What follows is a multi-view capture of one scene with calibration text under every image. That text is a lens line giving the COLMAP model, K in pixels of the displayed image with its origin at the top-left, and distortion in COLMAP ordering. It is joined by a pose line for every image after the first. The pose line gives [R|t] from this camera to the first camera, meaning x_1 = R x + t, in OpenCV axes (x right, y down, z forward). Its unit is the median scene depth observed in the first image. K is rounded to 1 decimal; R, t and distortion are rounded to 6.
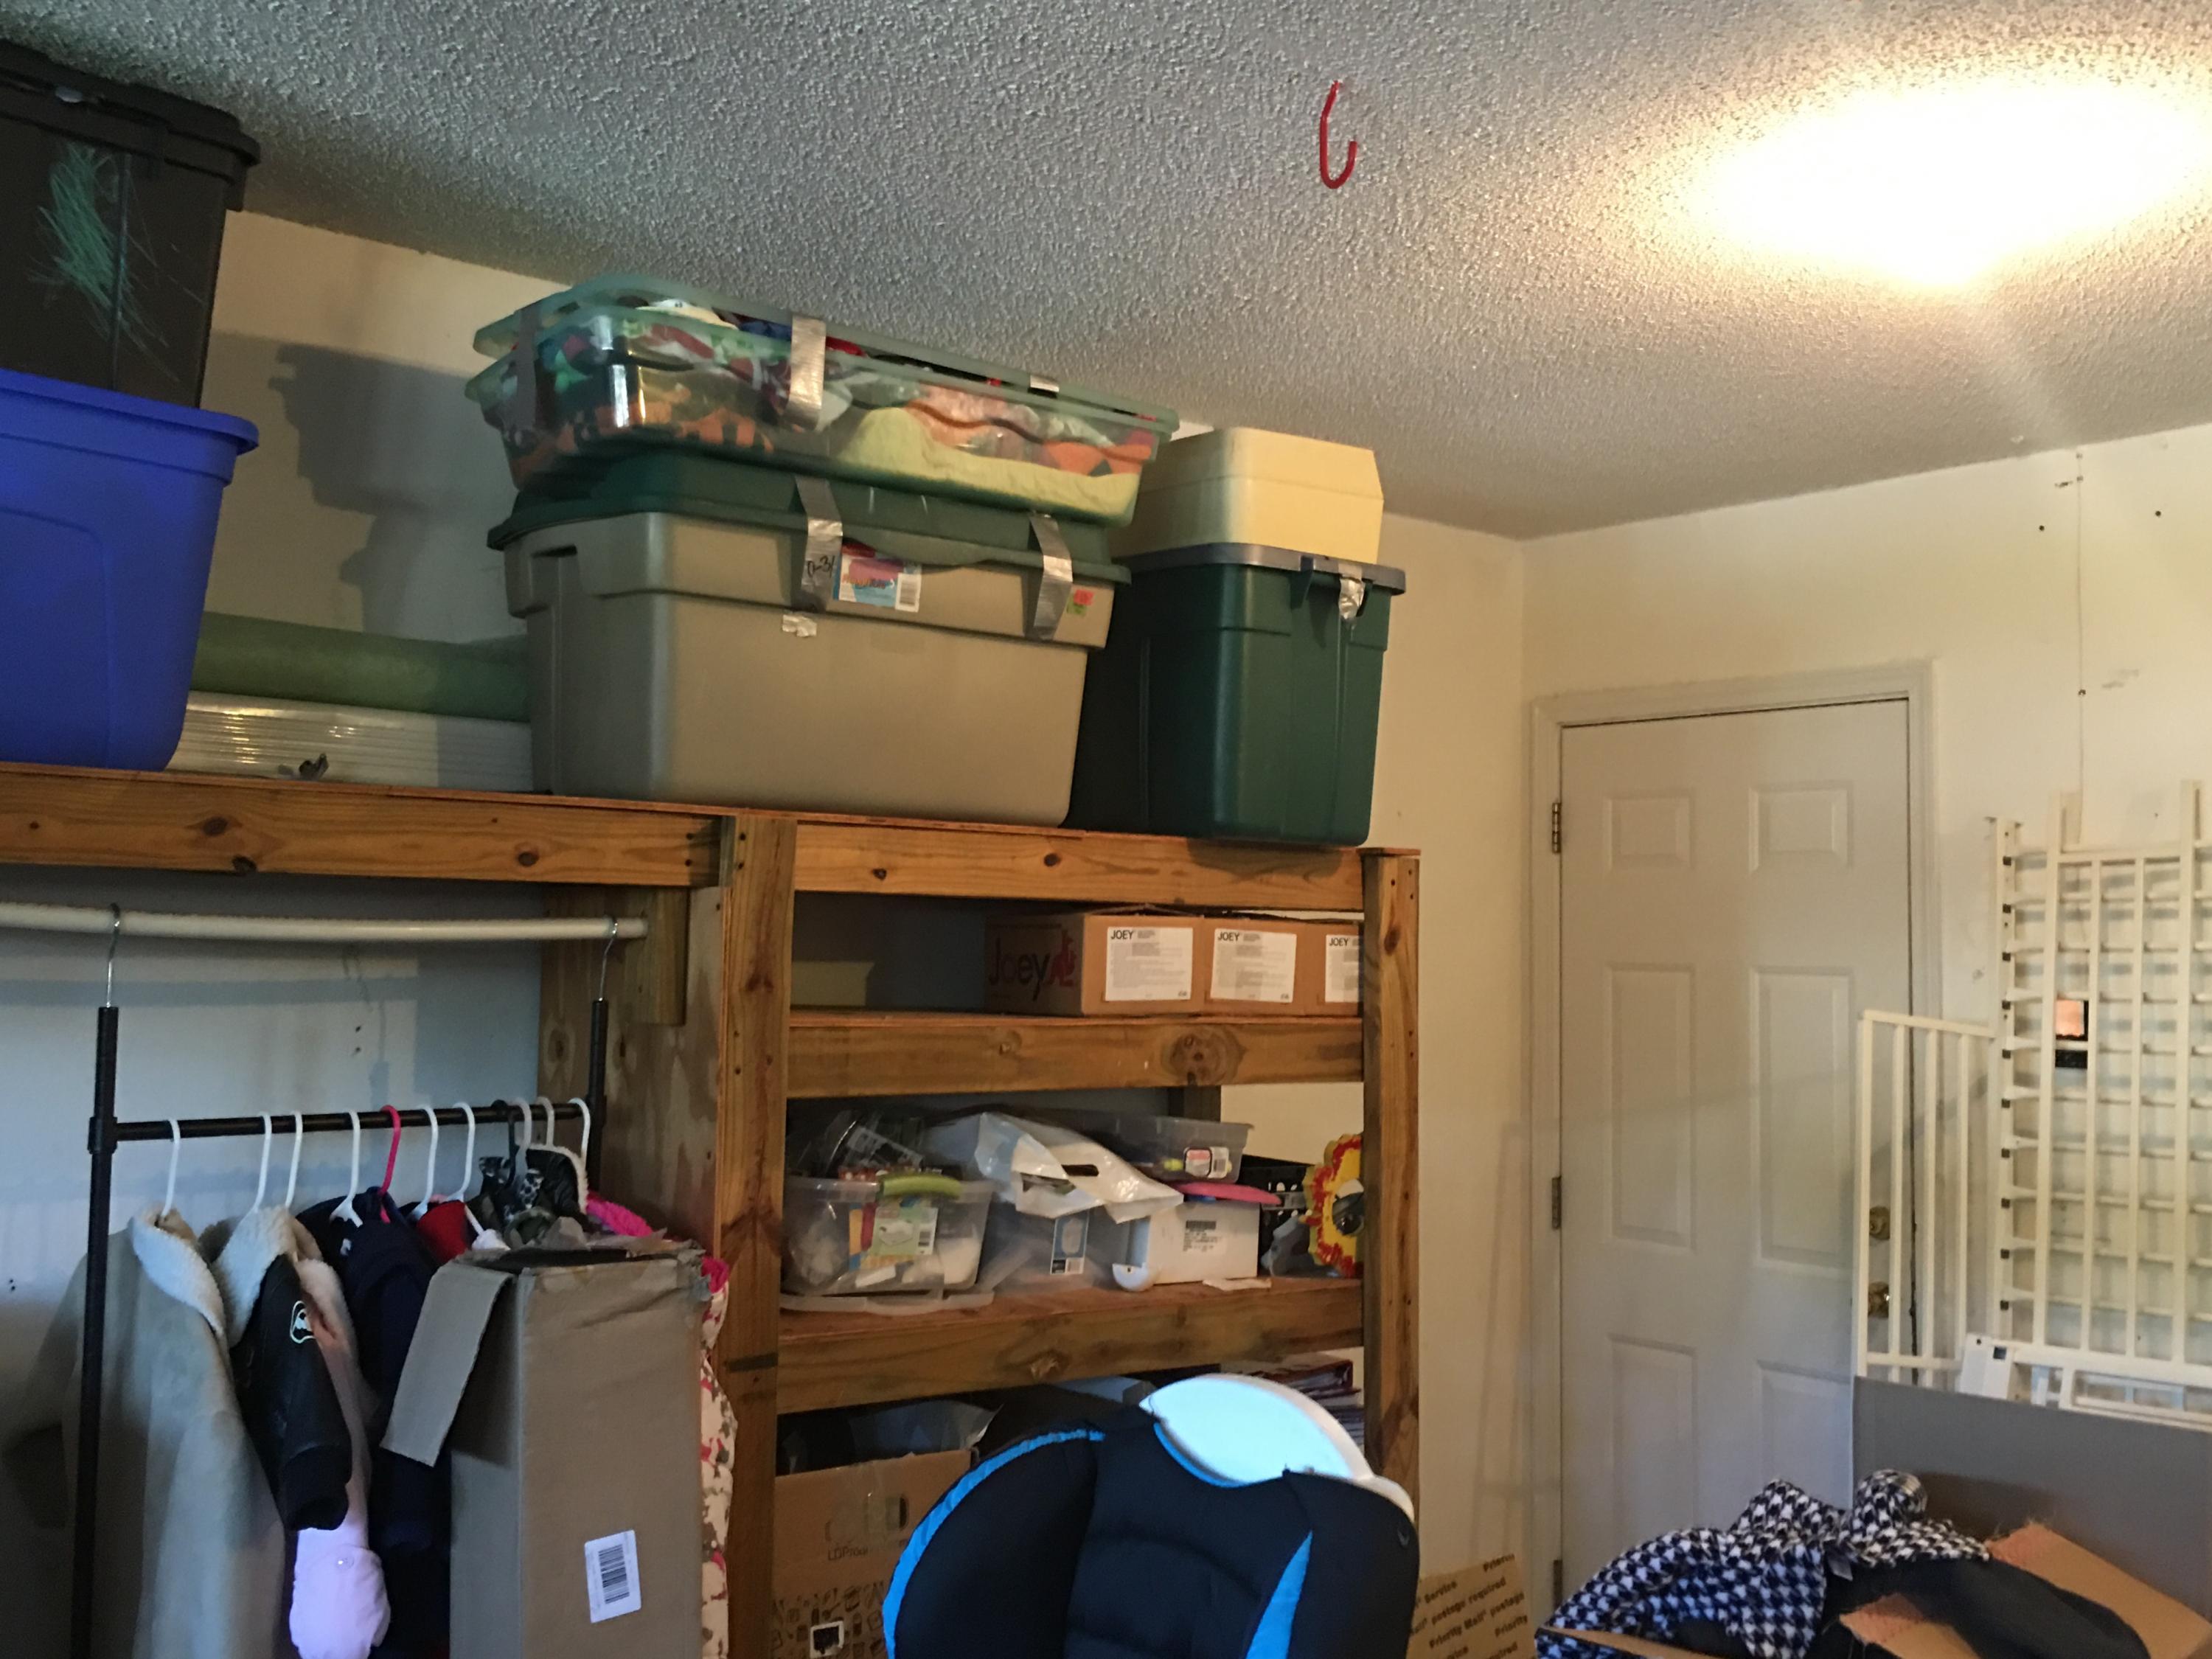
lens RADIAL K [[2184.8, 0, 1106.9], [0, 2184.8, 831.2], [0, 0, 1]] dist [0.021660, 0.000000]
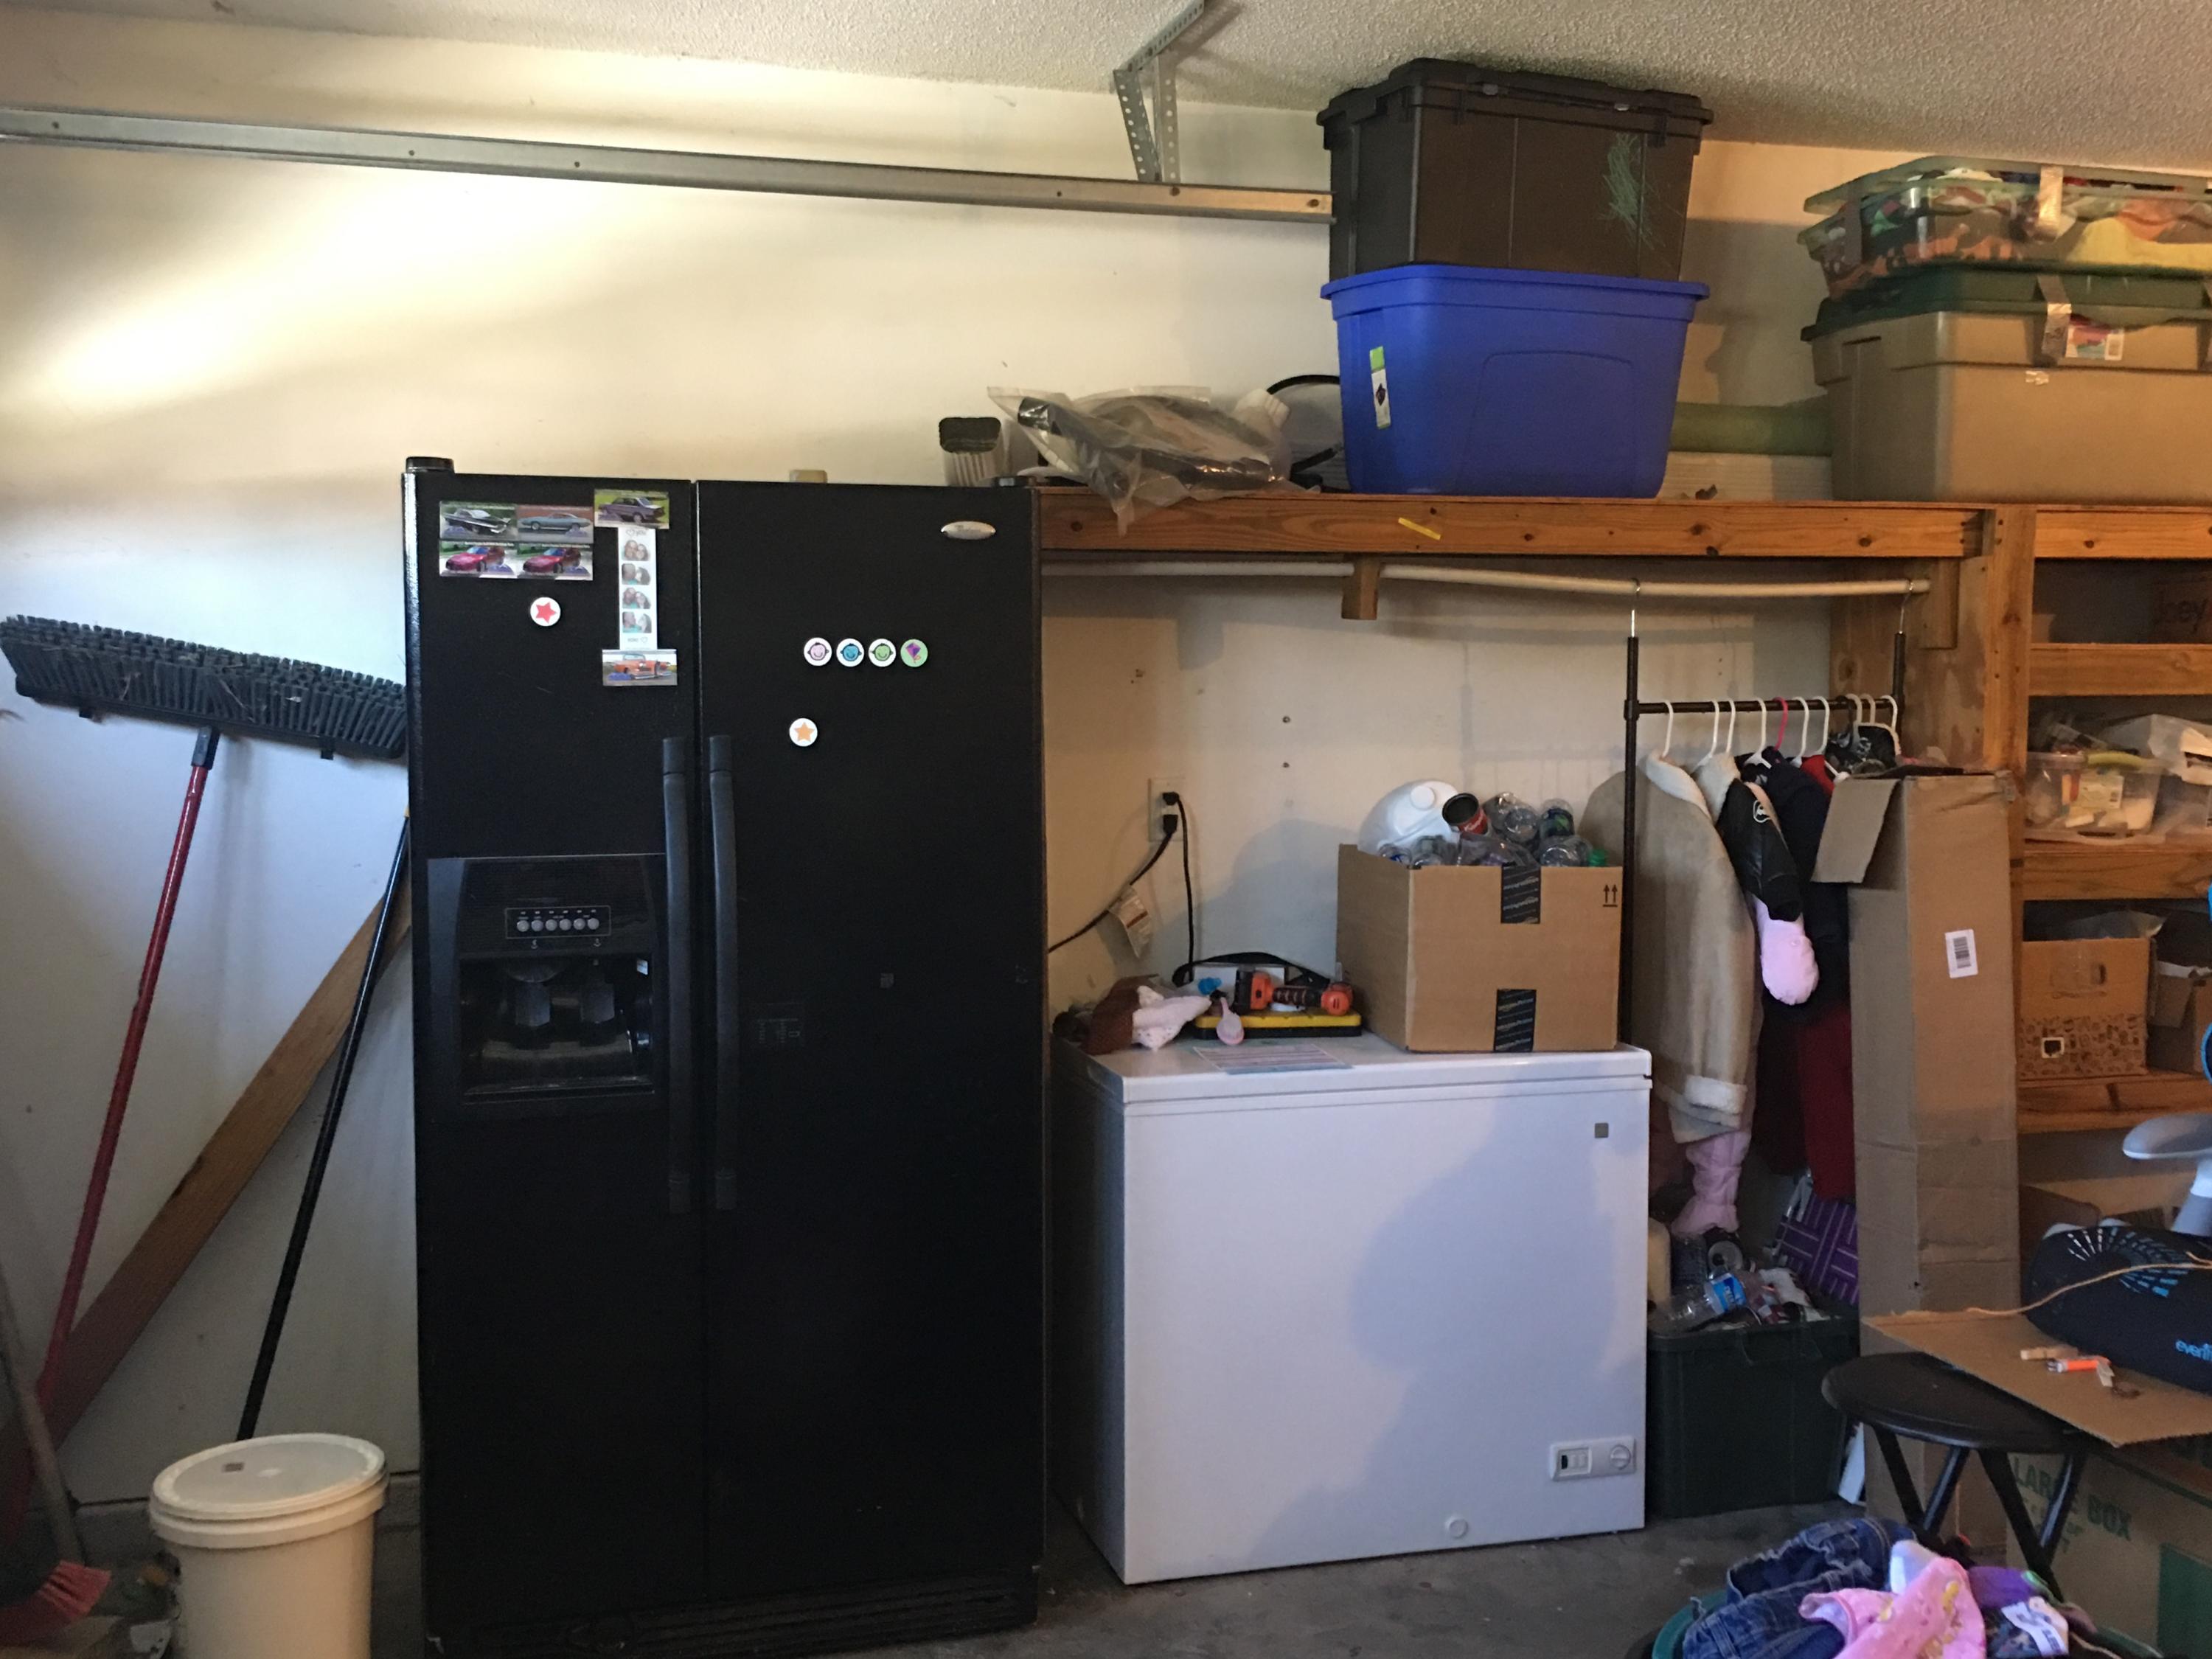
lens RADIAL K [[2184.8, 0, 1098.3], [0, 2184.8, 833.2], [0, 0, 1]] dist [0.021660, 0.000000]
pose [[0.911454, 0.007637, -0.411332, -0.108883], [0.043696, 0.992375, 0.115251, 0.013755], [0.409076, -0.123019, 0.904170, -0.662778]]
